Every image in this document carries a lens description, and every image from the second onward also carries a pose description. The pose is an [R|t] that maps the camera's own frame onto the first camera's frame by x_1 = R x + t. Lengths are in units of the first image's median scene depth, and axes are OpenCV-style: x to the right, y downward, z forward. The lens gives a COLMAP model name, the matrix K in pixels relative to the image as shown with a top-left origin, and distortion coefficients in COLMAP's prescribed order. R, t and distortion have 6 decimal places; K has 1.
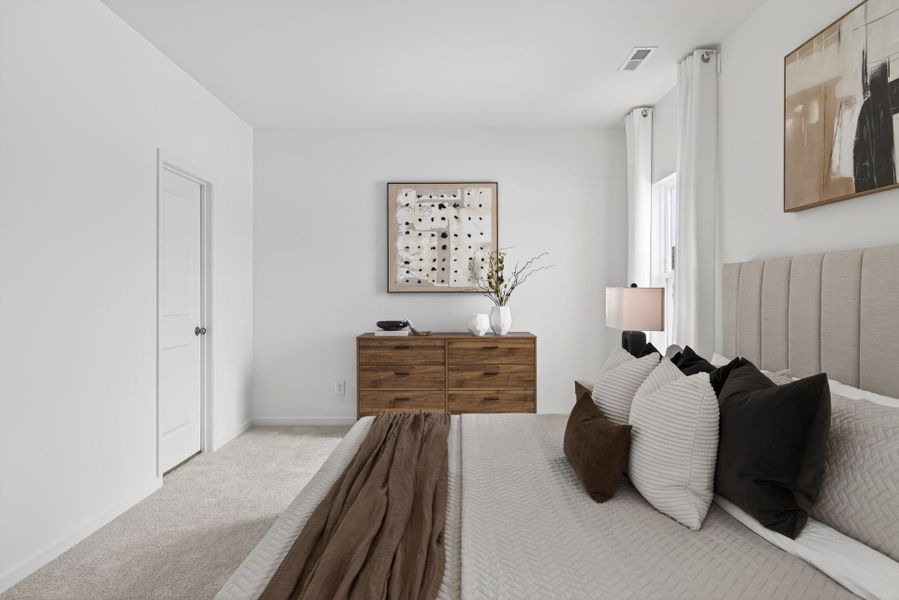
lens RADIAL K [[533.4, 0, 449.2], [0, 533.4, 290.5], [0, 0, 1]] dist [-0.001191, 0.000179]
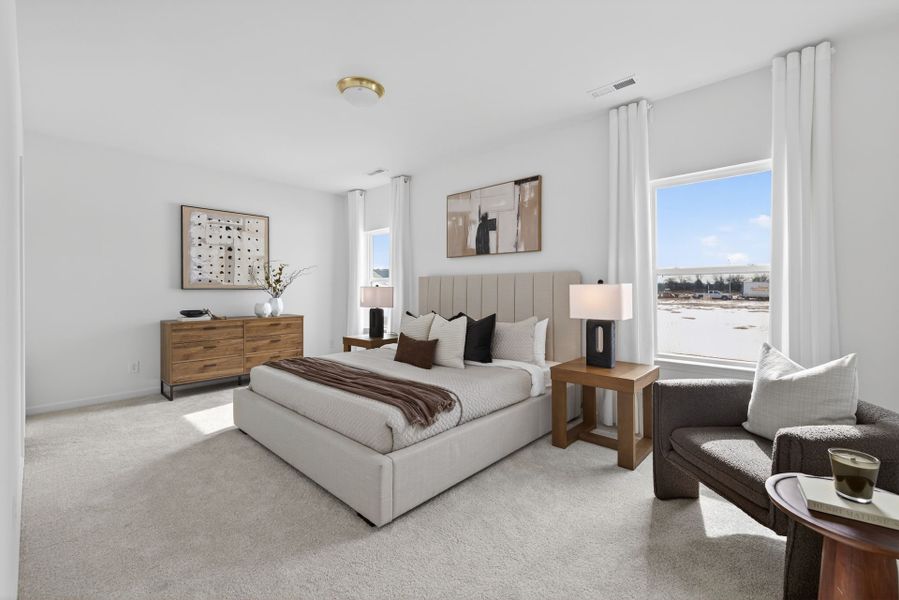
lens RADIAL K [[379.9, 0, 443.1], [0, 379.9, 291.4], [0, 0, 1]] dist [0.003475, 0.000108]
pose [[0.686521, -0.003223, 0.727103, -0.379577], [-0.005281, 0.999942, 0.009419, -0.002567], [-0.727091, -0.010307, 0.686464, -0.120637]]
